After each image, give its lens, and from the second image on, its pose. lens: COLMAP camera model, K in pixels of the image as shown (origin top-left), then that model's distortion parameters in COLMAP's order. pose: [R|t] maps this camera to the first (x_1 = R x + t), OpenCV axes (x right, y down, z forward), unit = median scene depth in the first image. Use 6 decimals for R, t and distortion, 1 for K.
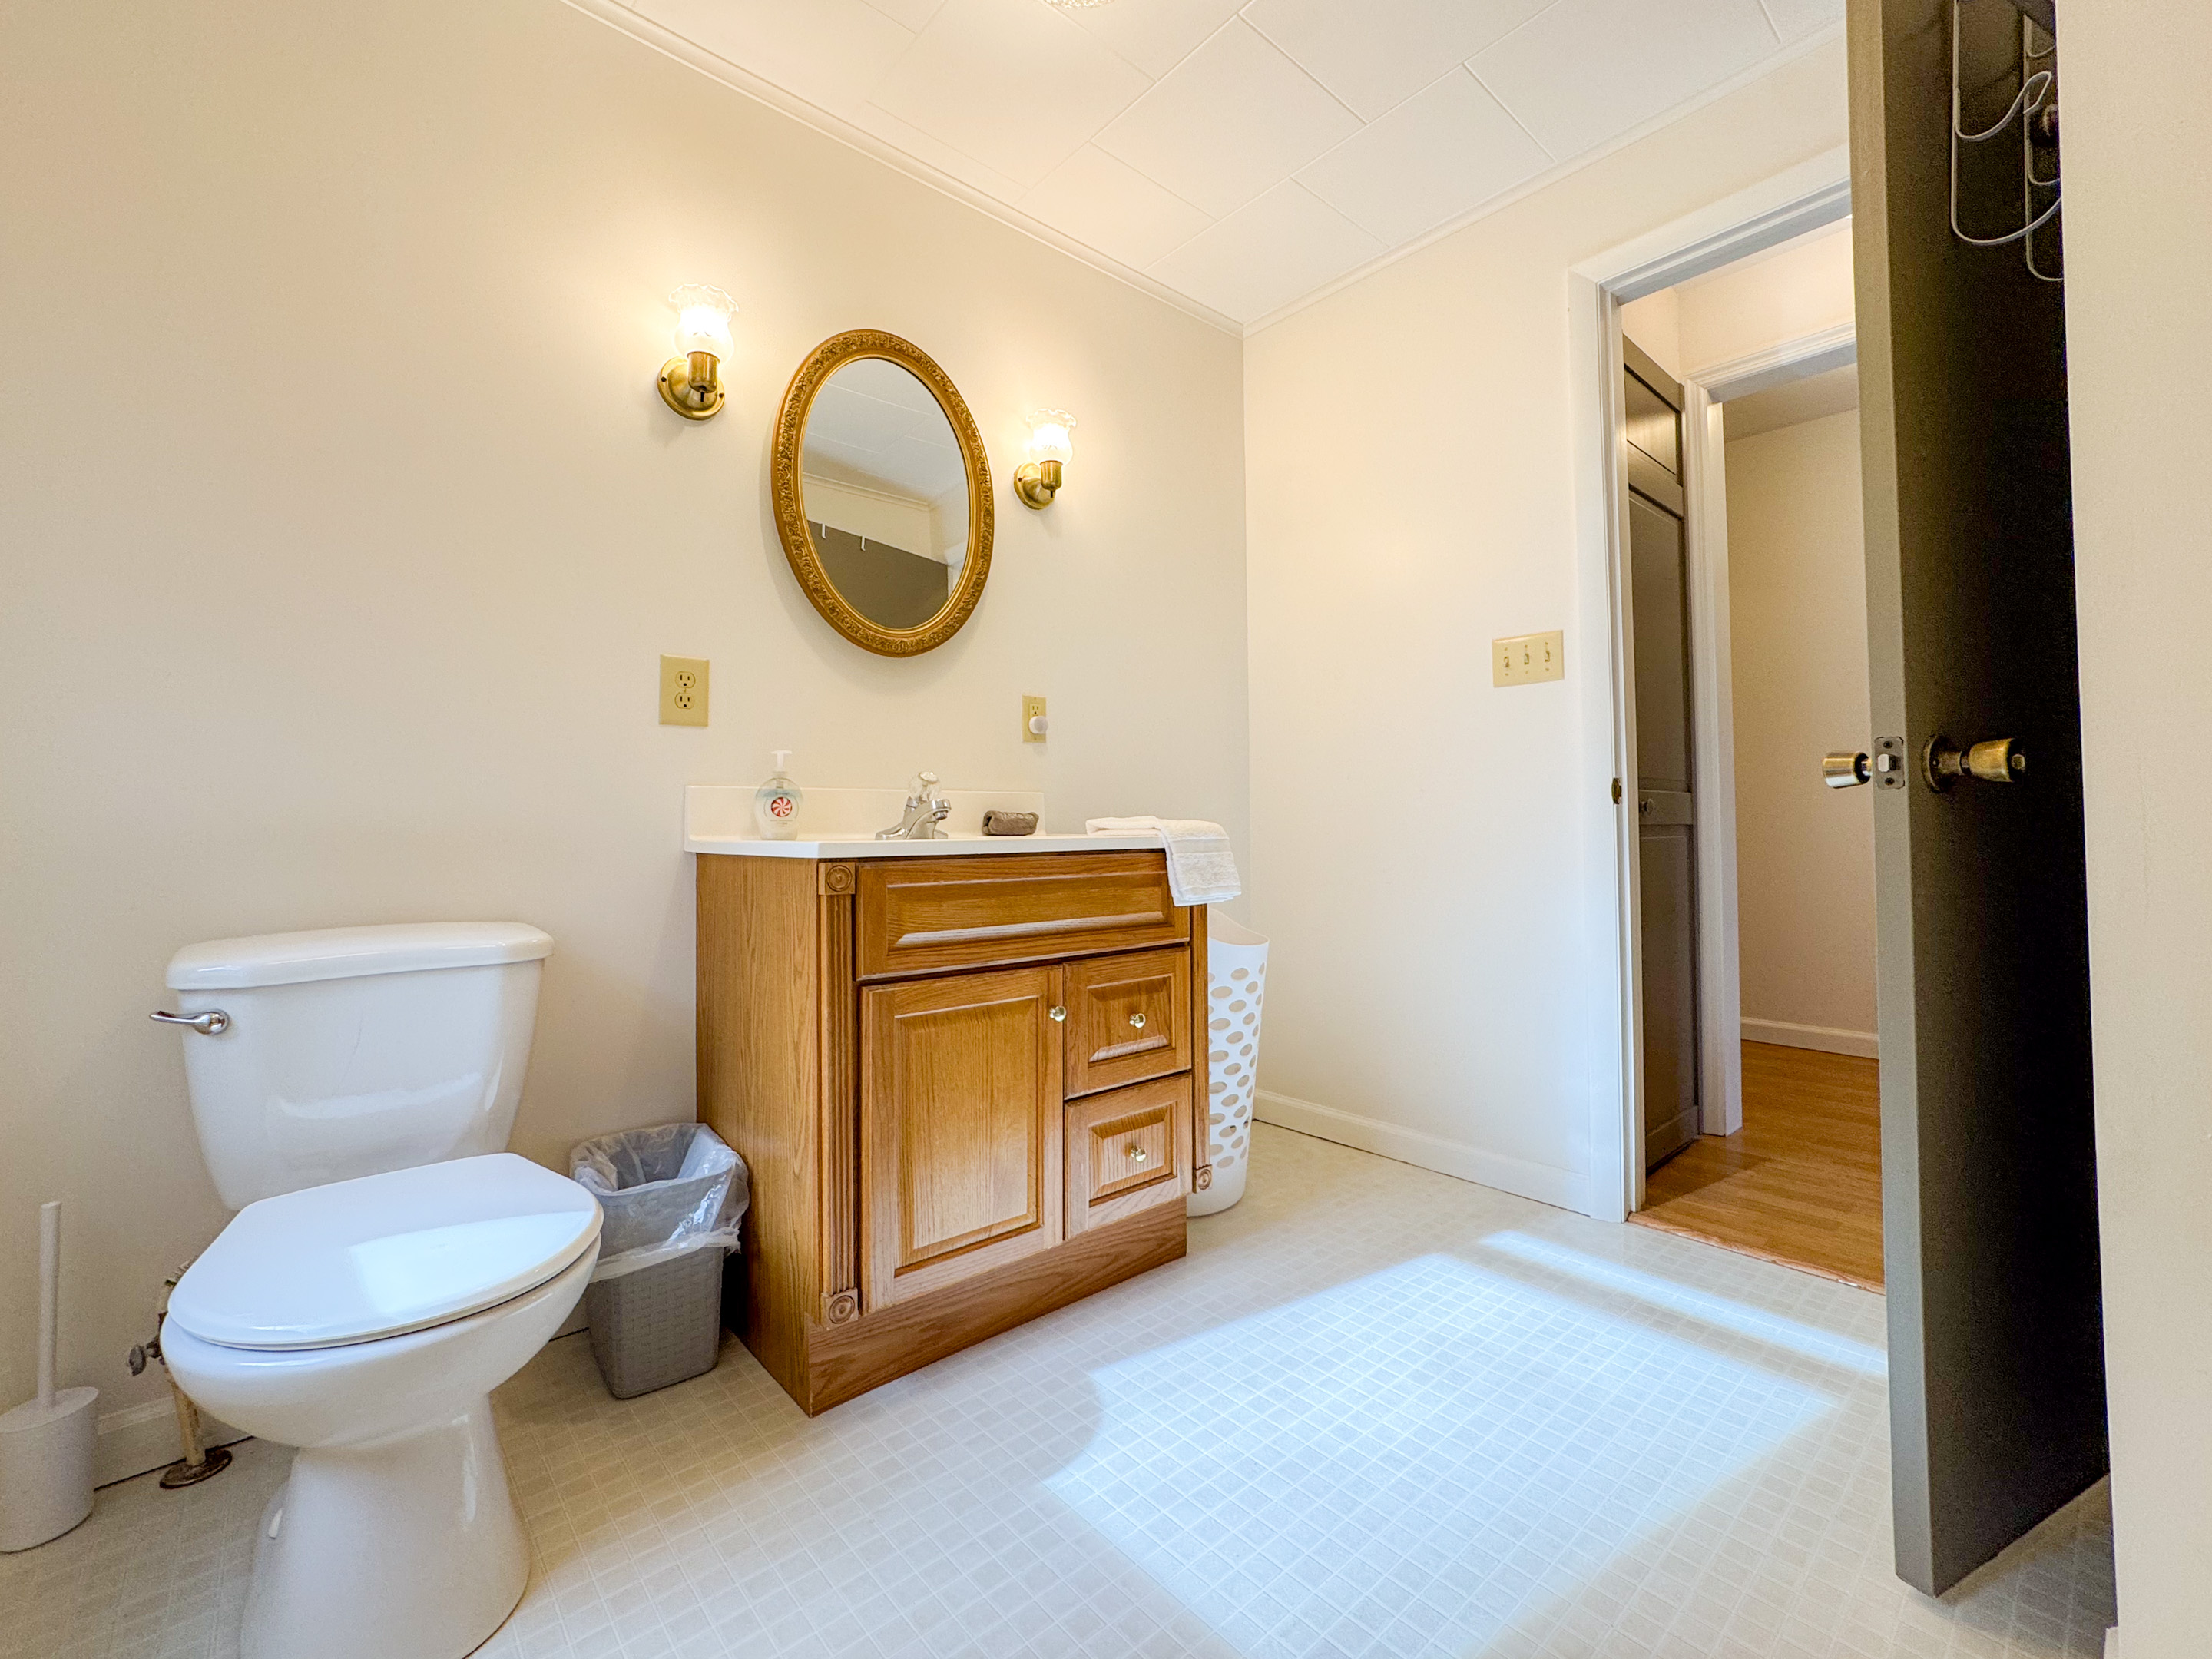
lens RADIAL K [[939.5, 0, 1106.5], [0, 939.5, 802.5], [0, 0, 1]] dist [-0.038908, 0.013616]
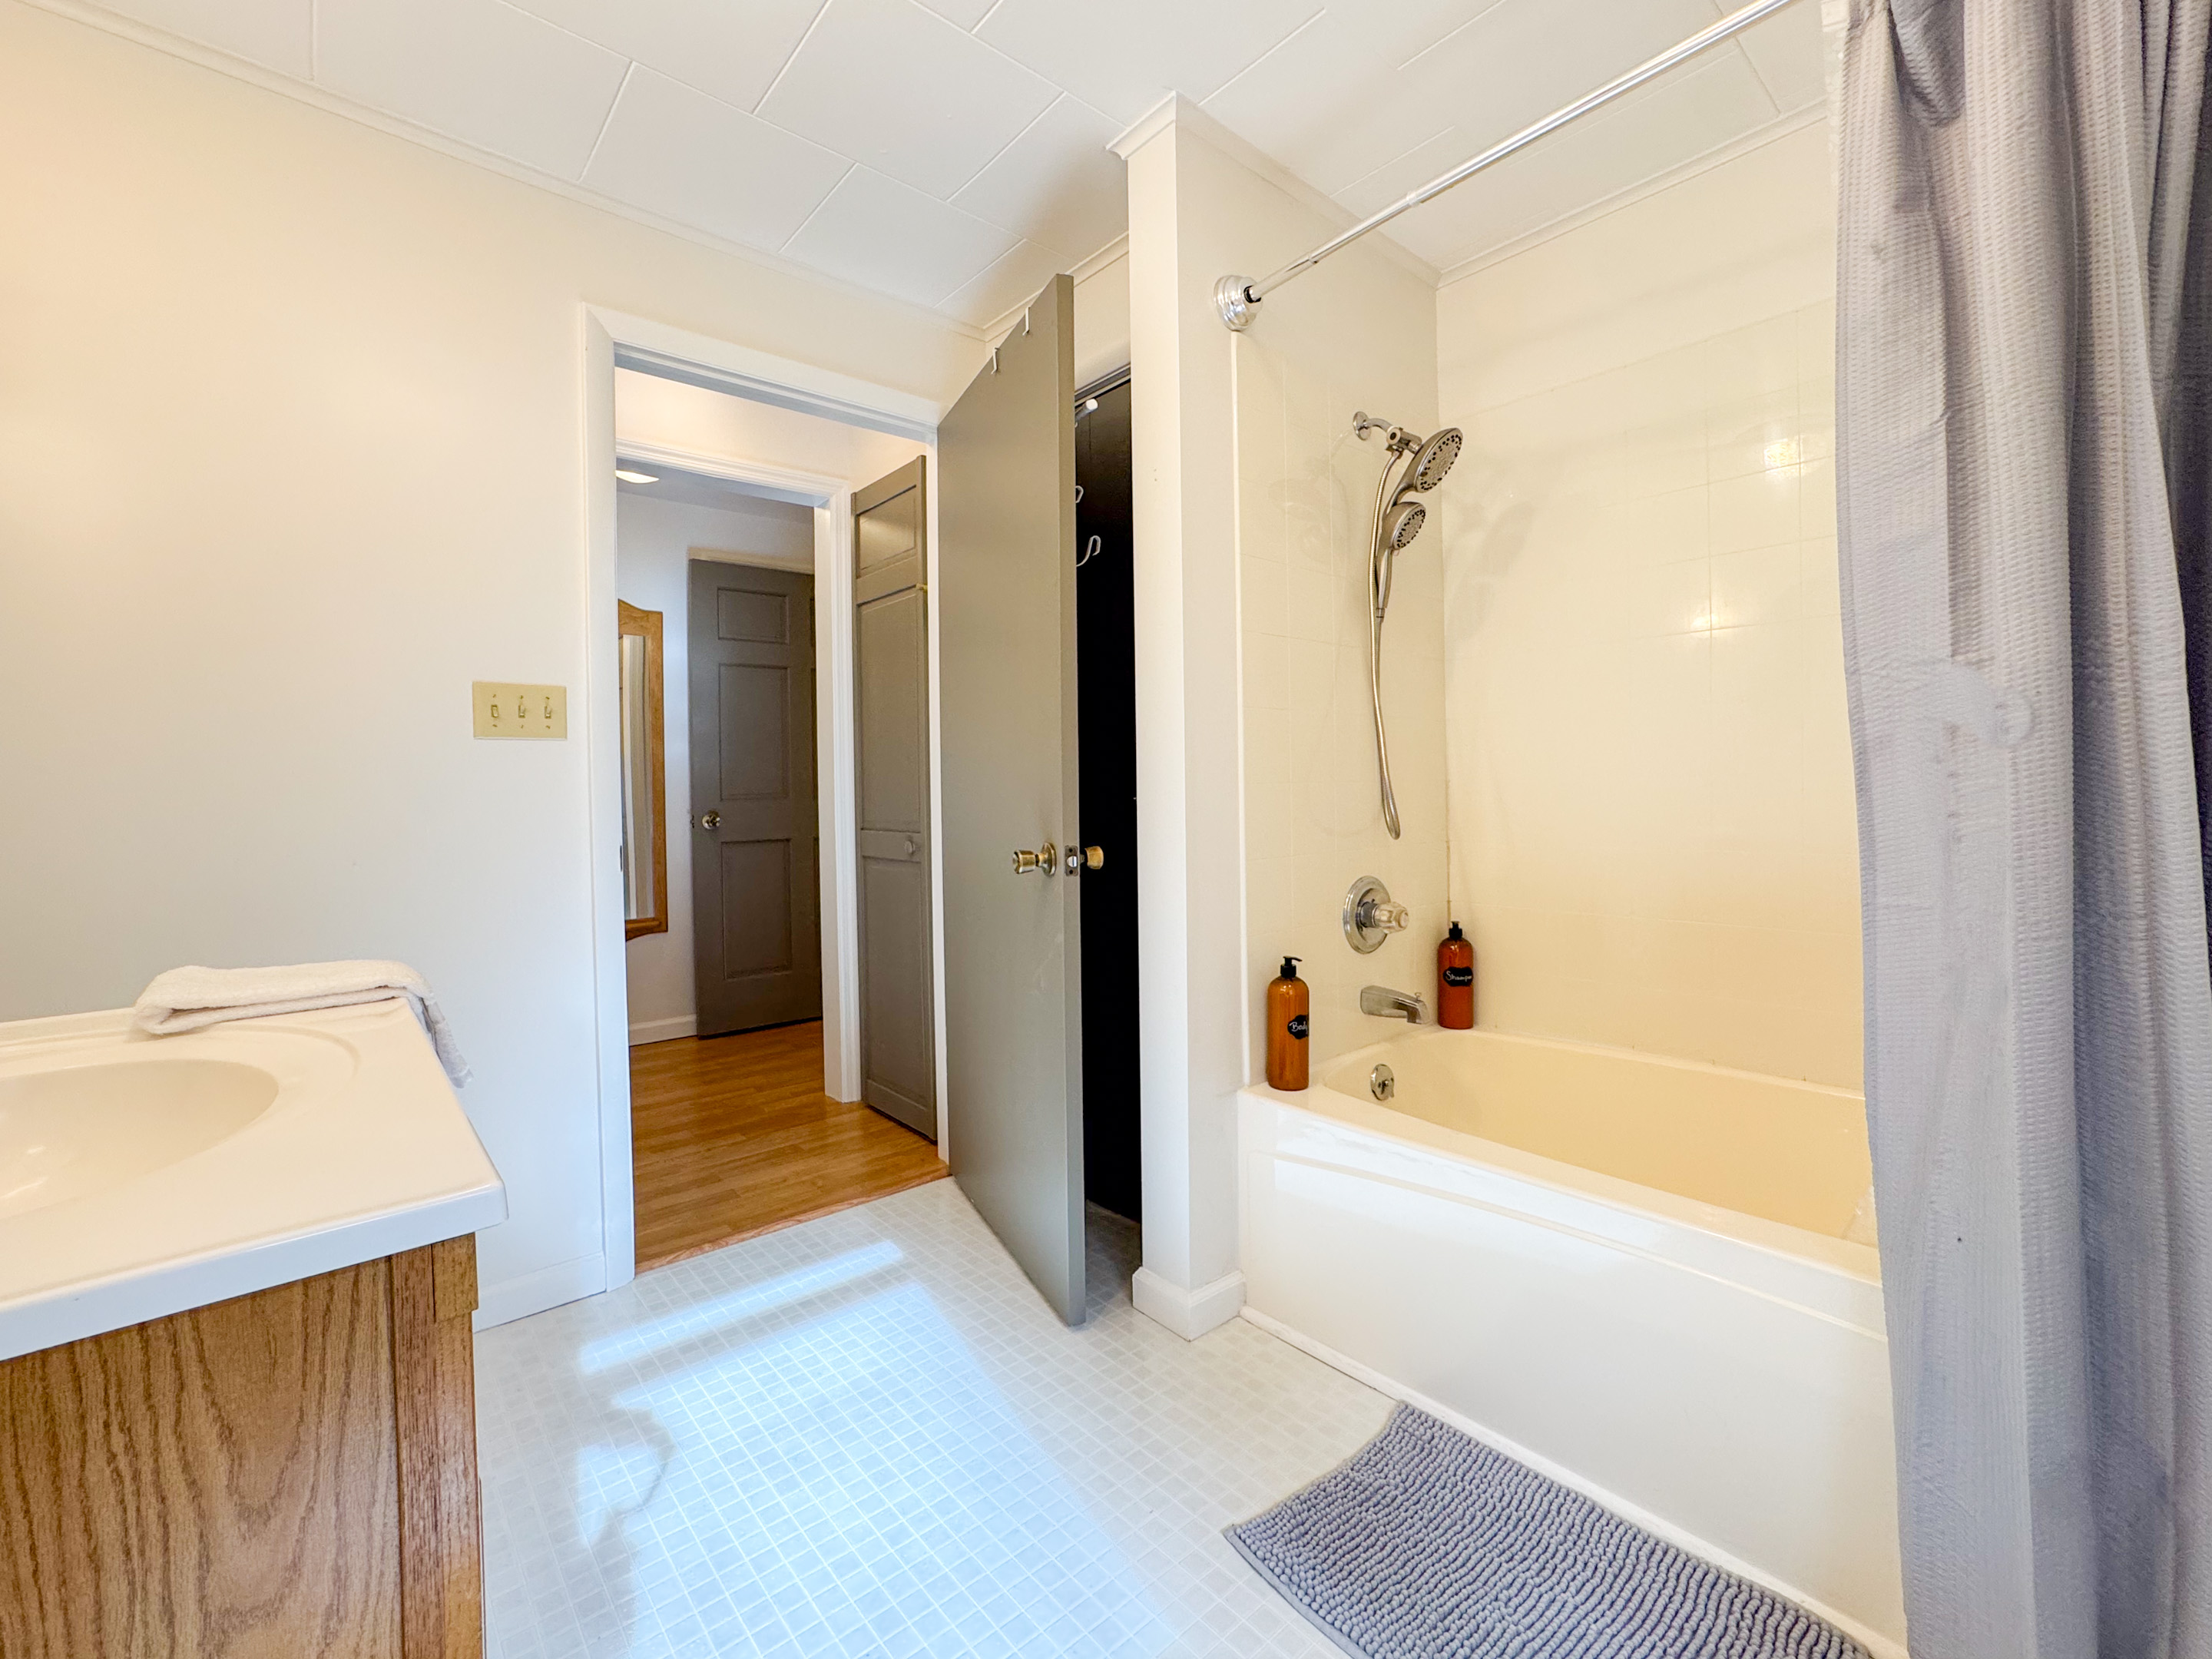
lens RADIAL K [[939.5, 0, 1106.5], [0, 939.5, 802.5], [0, 0, 1]] dist [-0.038908, 0.013616]
pose [[0.003718, -0.006524, 0.999972, -0.490354], [-0.008787, 0.999940, 0.006557, -0.089231], [-0.999954, -0.008811, 0.003660, 0.510701]]
